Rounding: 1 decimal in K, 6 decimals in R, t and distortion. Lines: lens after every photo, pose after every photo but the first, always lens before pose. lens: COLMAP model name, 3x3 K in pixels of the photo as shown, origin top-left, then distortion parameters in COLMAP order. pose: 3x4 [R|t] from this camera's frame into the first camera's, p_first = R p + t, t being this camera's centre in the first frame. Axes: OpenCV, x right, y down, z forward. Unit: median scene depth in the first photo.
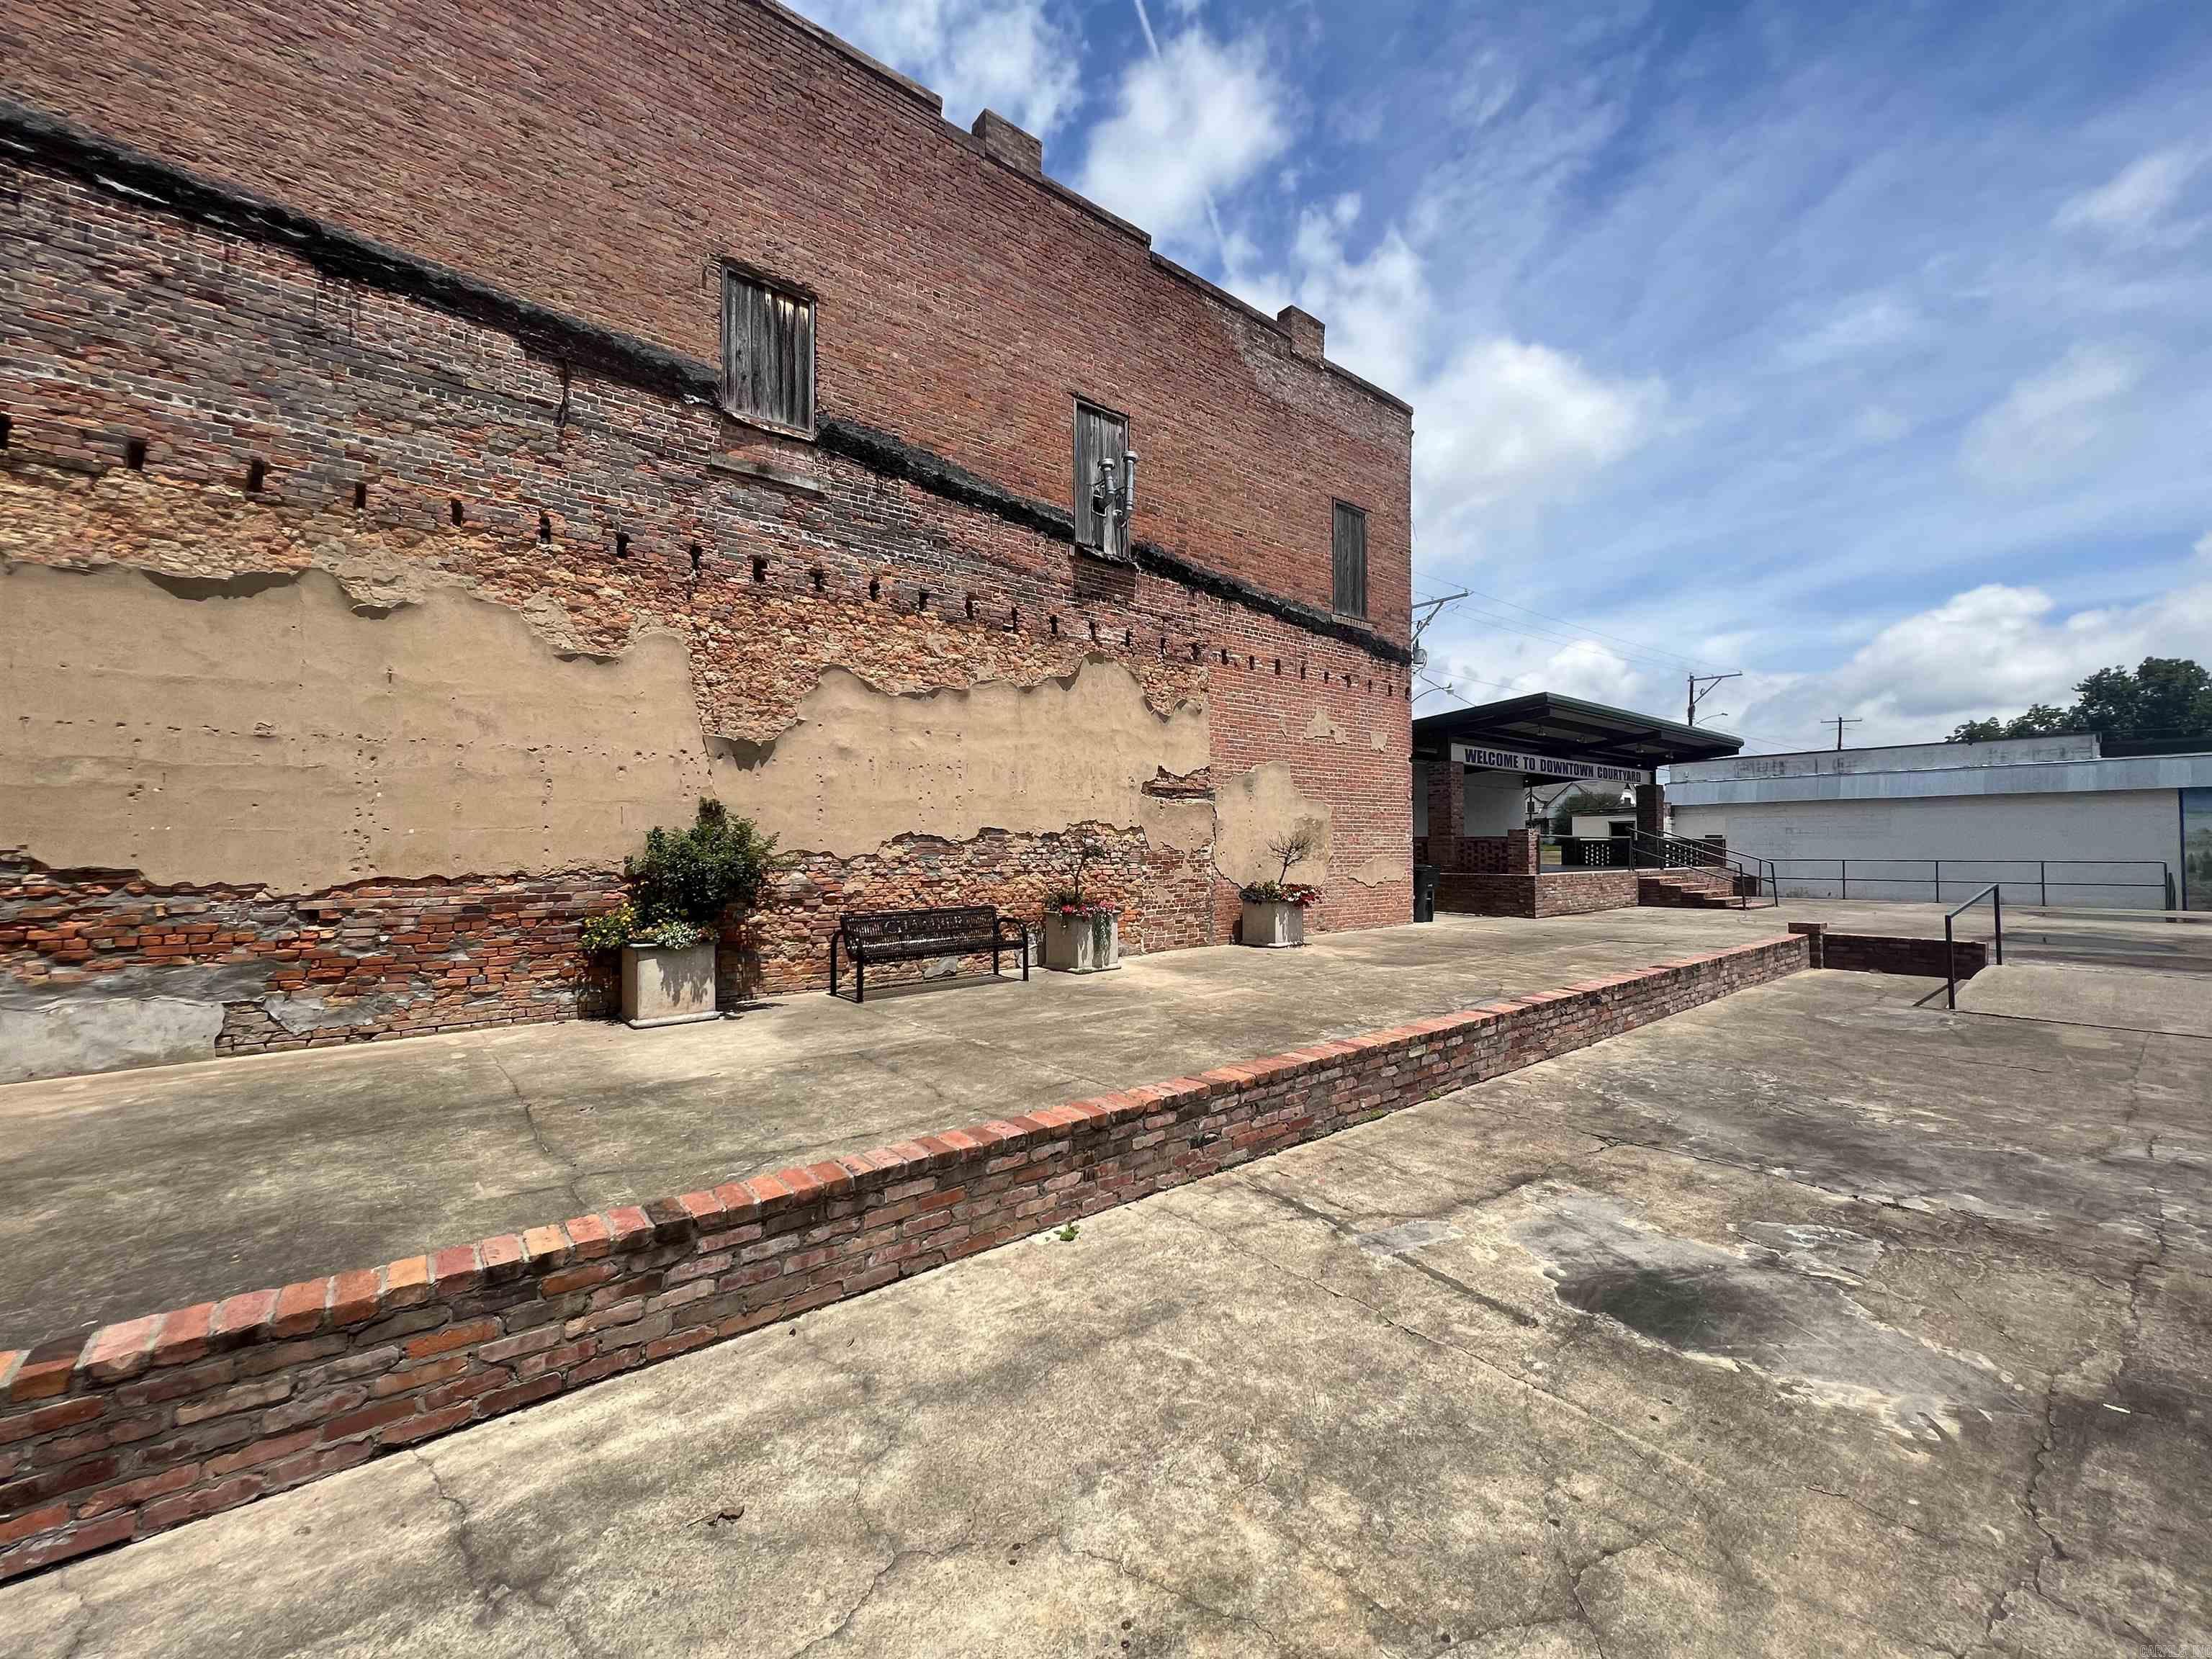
lens RADIAL K [[883.5, 0, 1109.1], [0, 883.5, 831.7], [0, 0, 1]] dist [-0.002387, -0.000312]
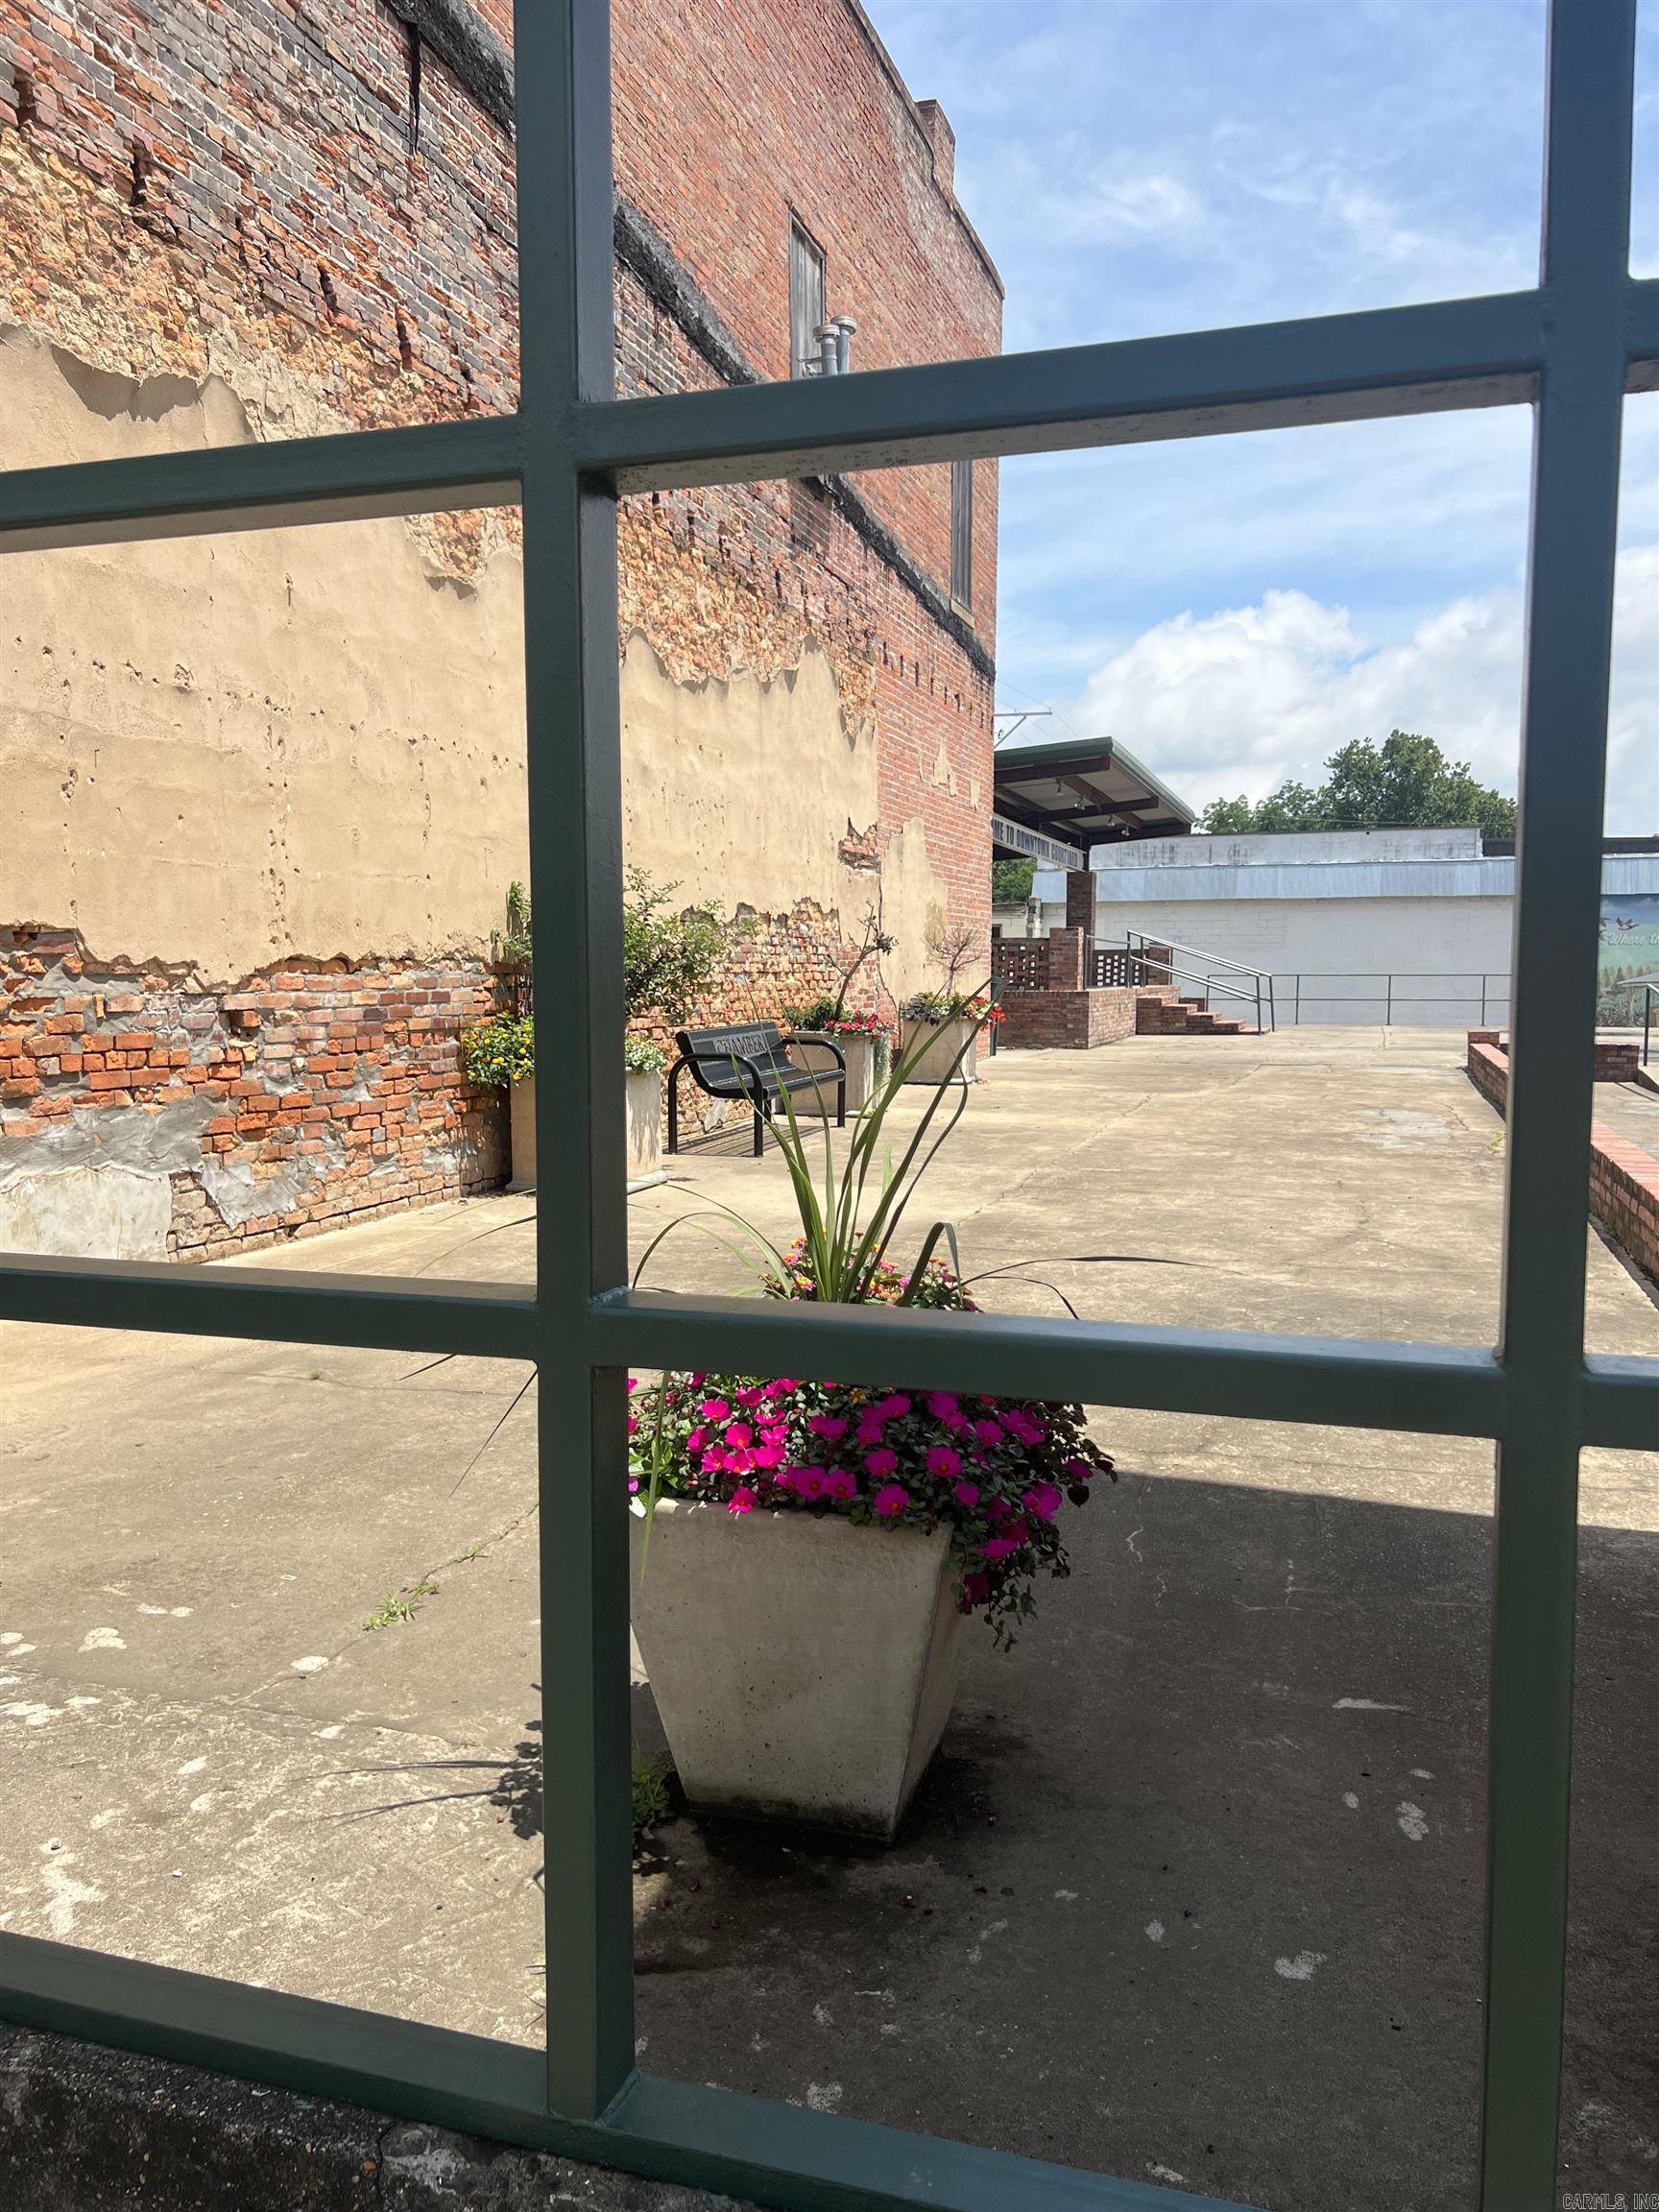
lens RADIAL K [[1650.4, 0, 833.2], [0, 1650.4, 1118.6], [0, 0, 1]] dist [0.052229, -0.058550]
pose [[0.837993, -0.045233, 0.543803, -1.052867], [-0.013186, 0.994589, 0.103047, 0.038926], [-0.545521, -0.093523, 0.832862, -0.089411]]
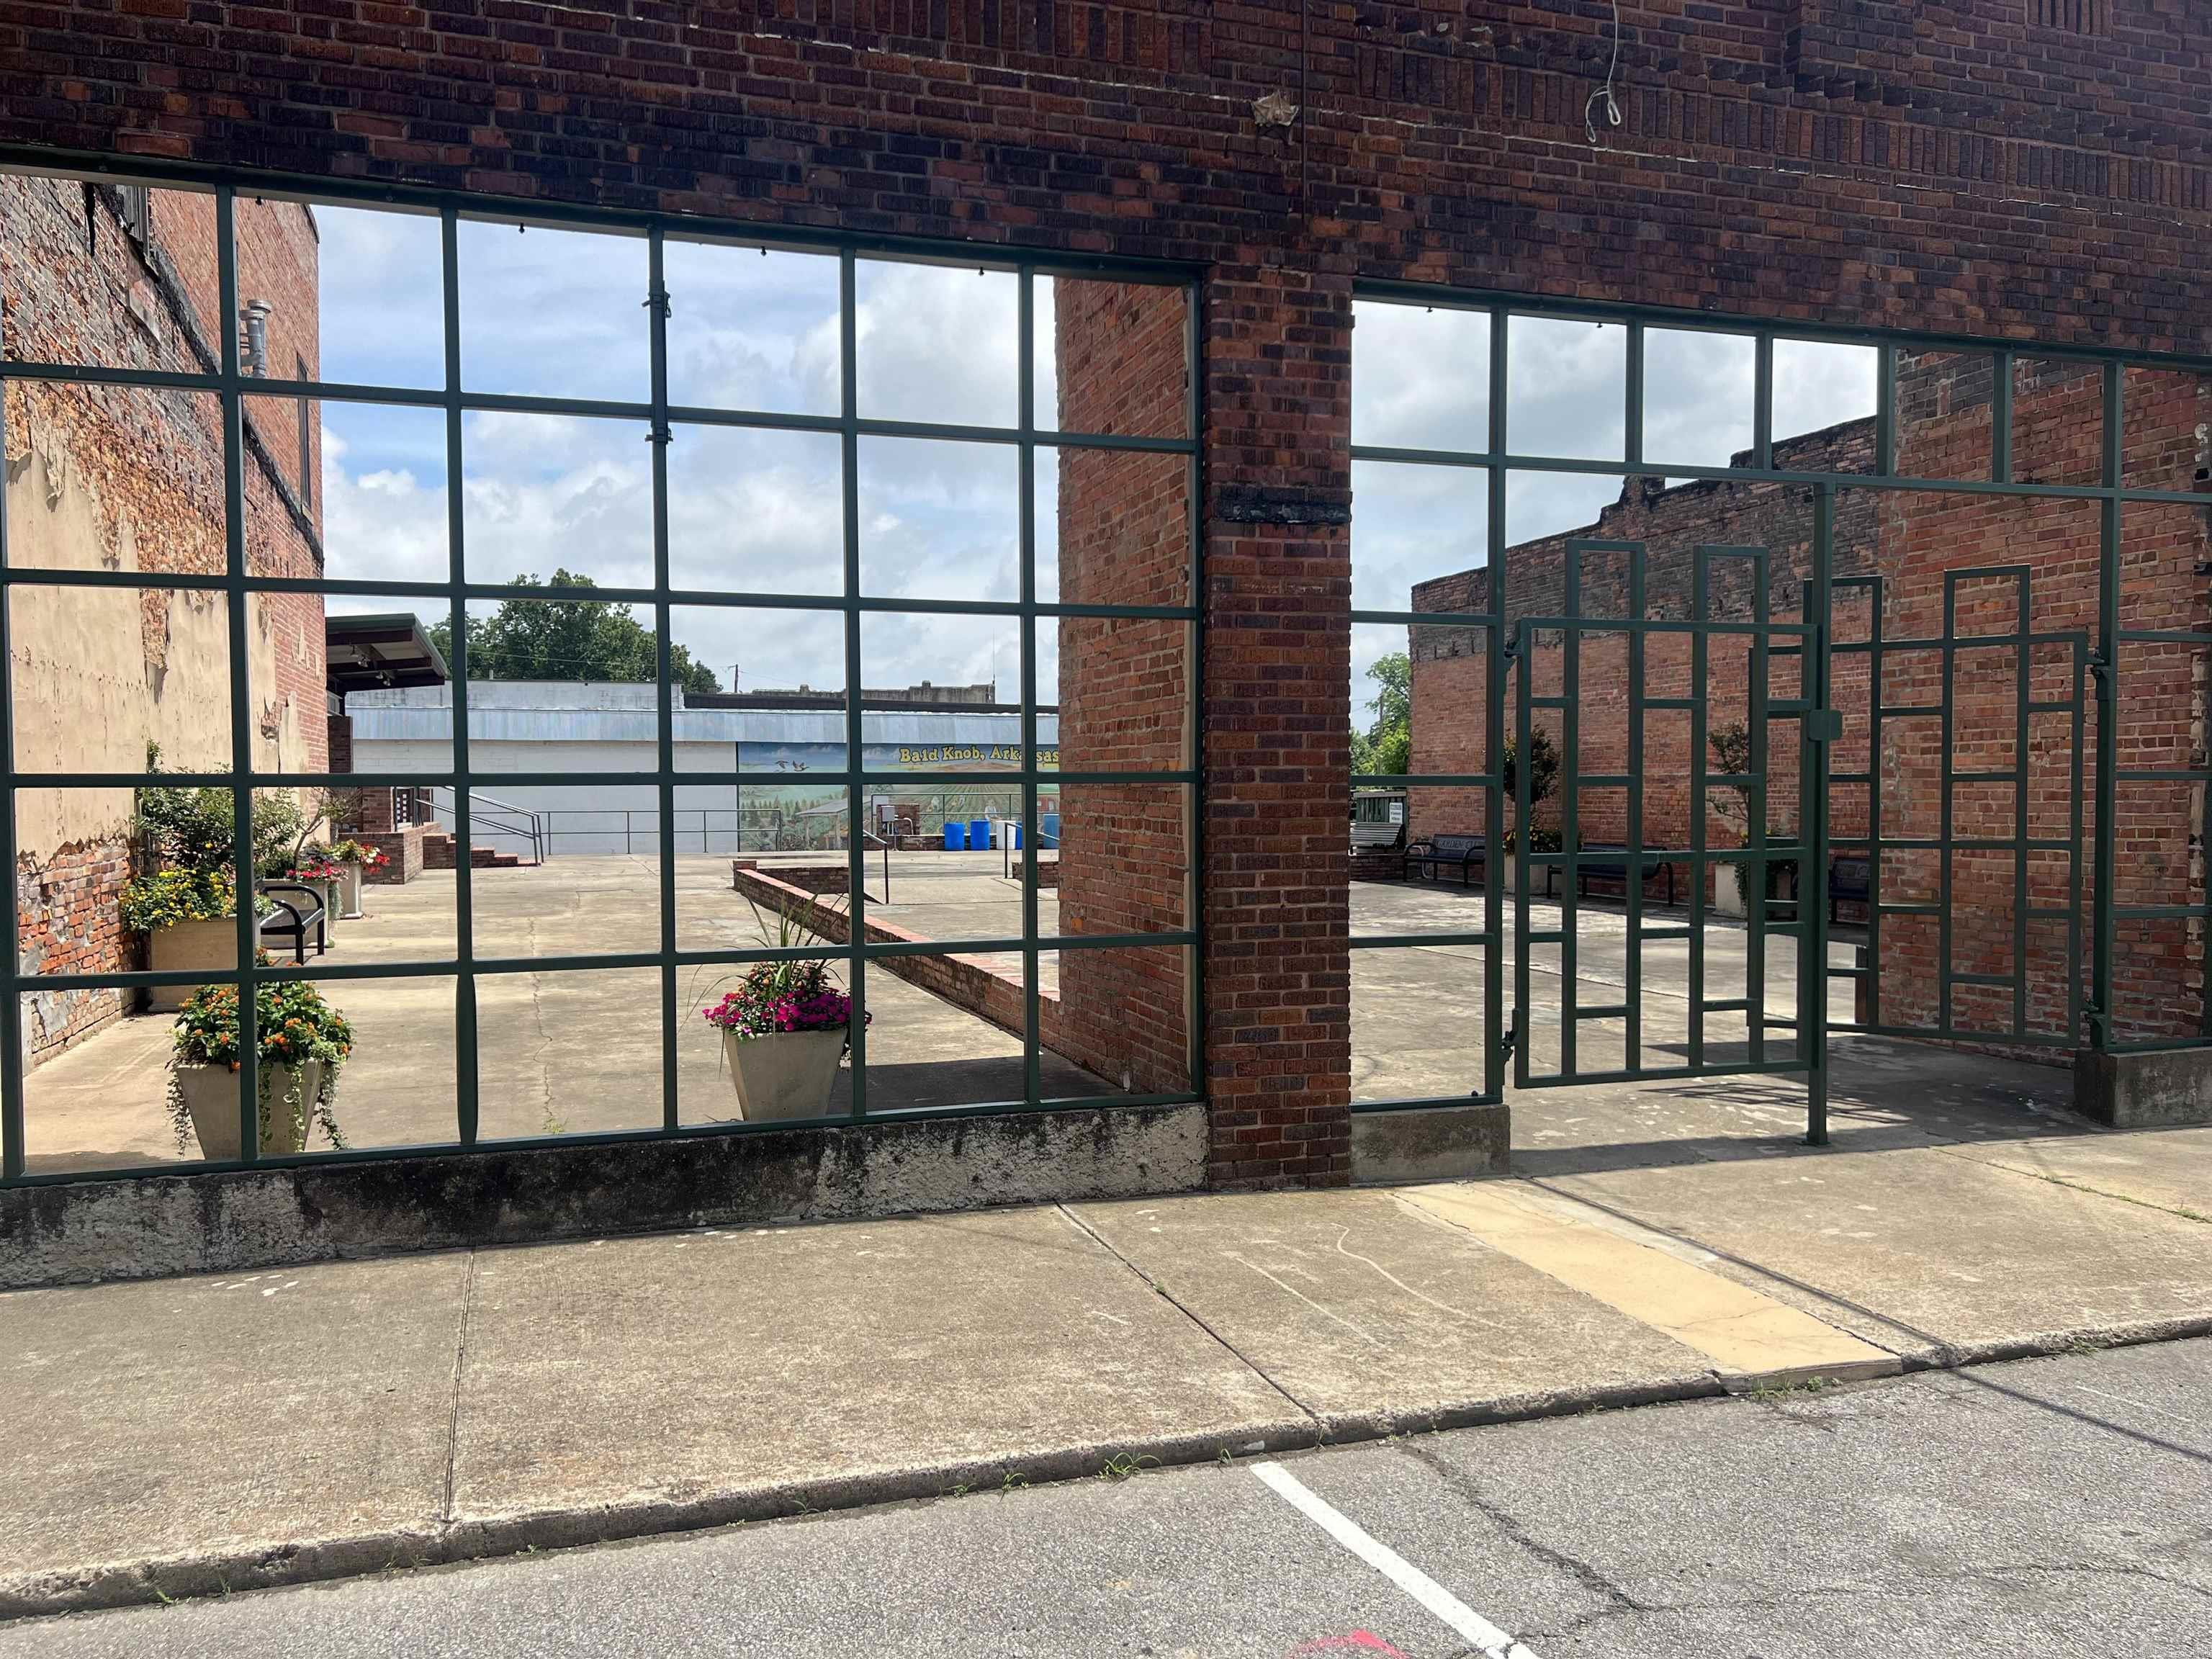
lens RADIAL K [[1650.4, 0, 1087.2], [0, 1650.4, 845.9], [0, 0, 1]] dist [0.052229, -0.058550]
pose [[0.348976, -0.030841, 0.936624, -1.787799], [-0.012447, 0.999218, 0.037540, -0.011746], [-0.937049, -0.024758, 0.348319, -0.355139]]
